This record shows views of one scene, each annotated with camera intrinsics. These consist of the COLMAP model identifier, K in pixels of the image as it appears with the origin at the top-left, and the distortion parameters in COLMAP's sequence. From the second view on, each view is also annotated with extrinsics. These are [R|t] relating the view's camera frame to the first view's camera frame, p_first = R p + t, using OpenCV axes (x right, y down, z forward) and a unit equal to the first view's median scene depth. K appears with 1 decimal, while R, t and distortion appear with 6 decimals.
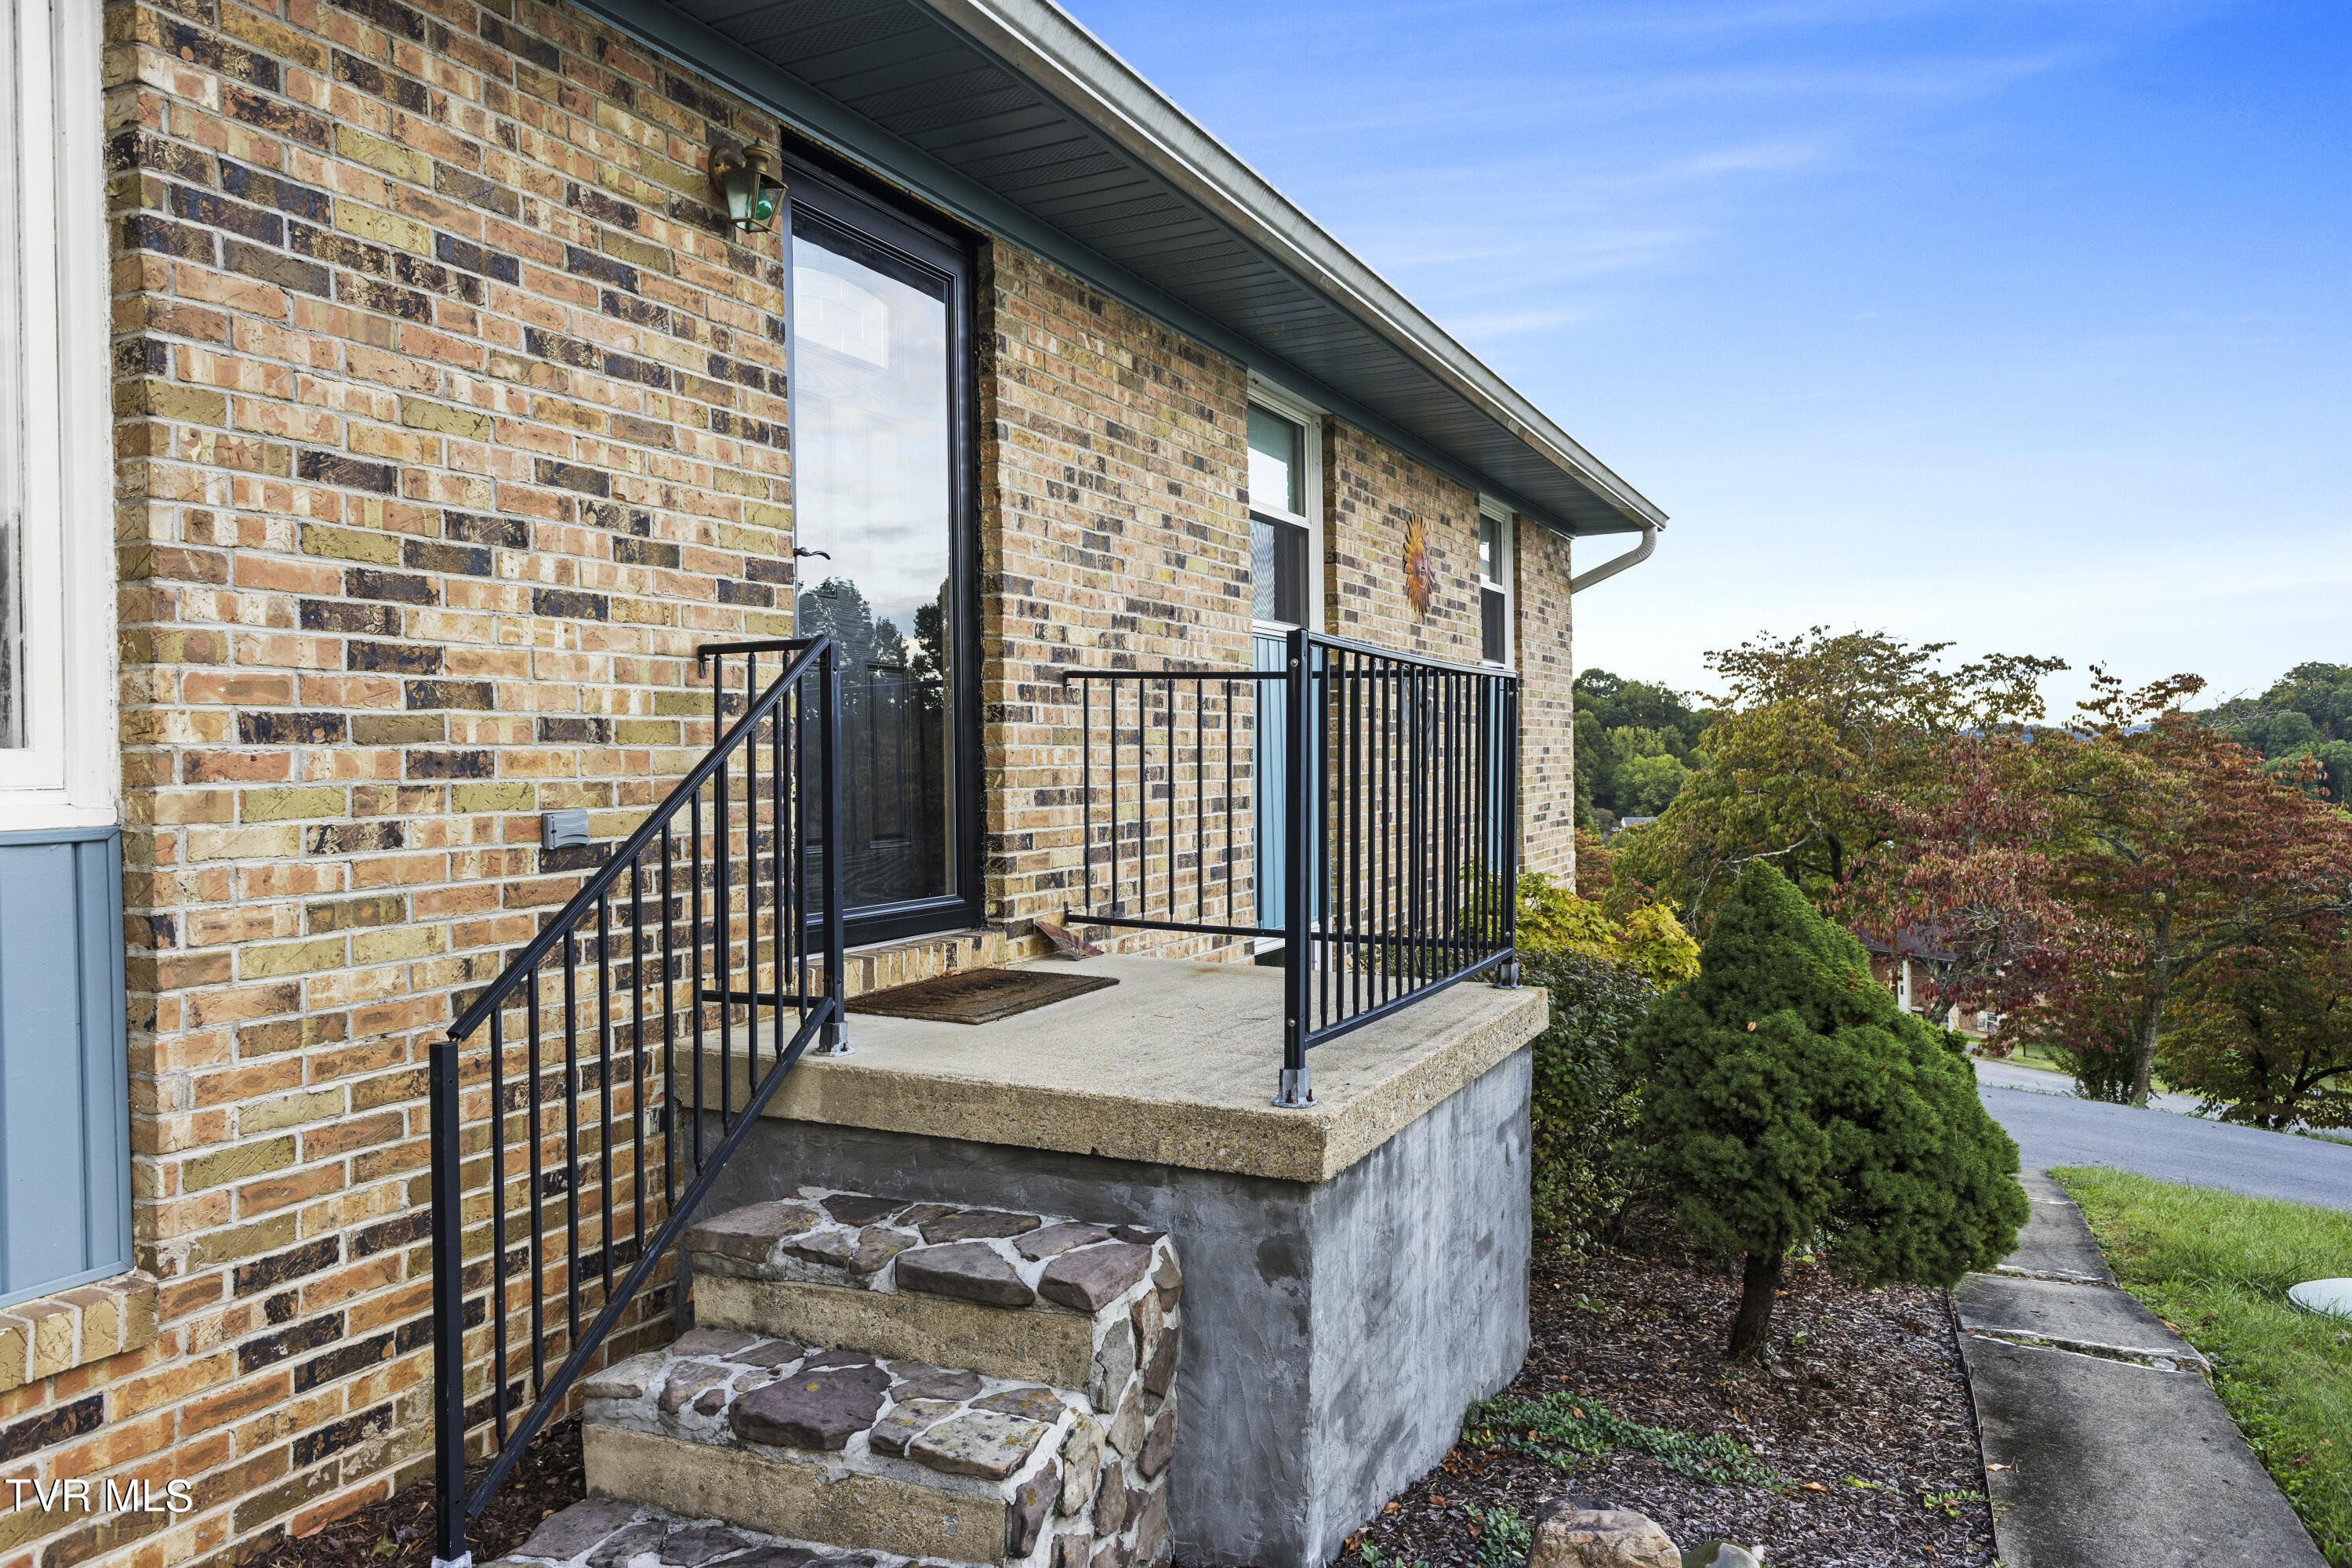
lens RADIAL K [[1600.1, 0, 1179.0], [0, 1600.1, 786.1], [0, 0, 1]] dist [0.009384, -0.002973]
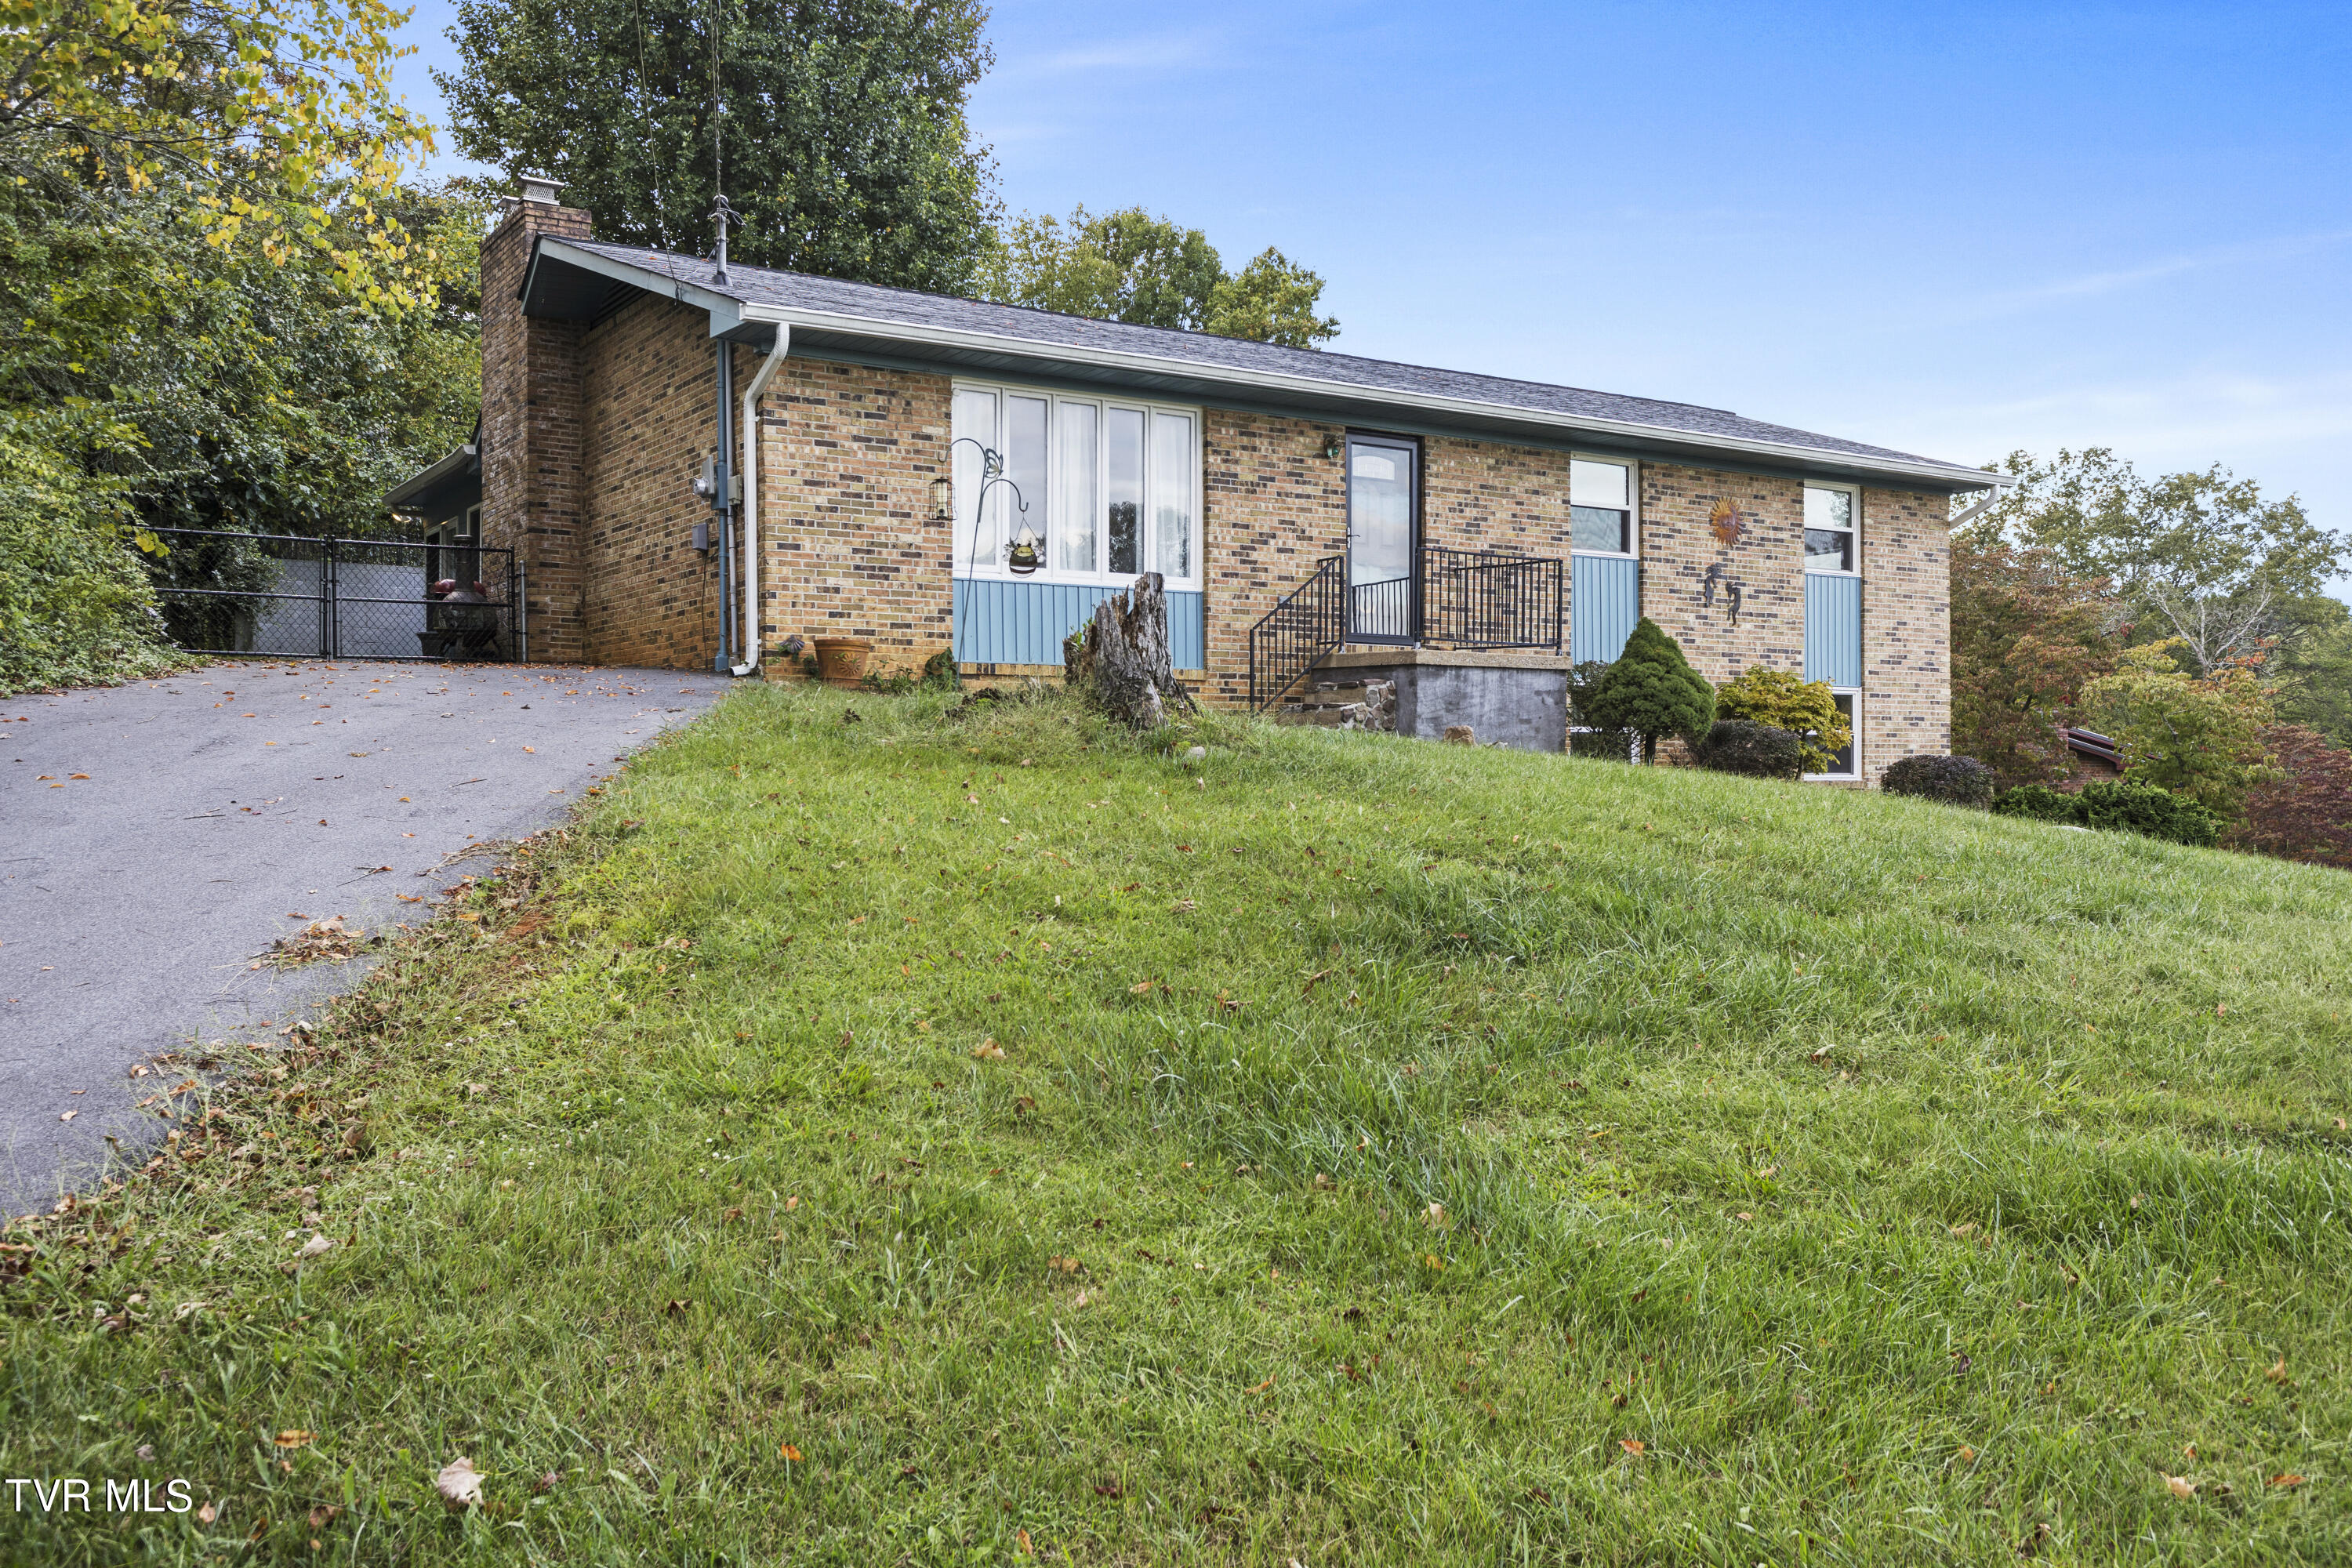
lens RADIAL K [[2026.2, 0, 1177.0], [0, 2026.2, 784.5], [0, 0, 1]] dist [-0.015259, -0.002970]
pose [[0.843758, 0.005497, -0.536695, 2.639088], [-0.017238, 0.999709, -0.016860, 0.703318], [0.536446, 0.023478, 0.843608, -4.306423]]
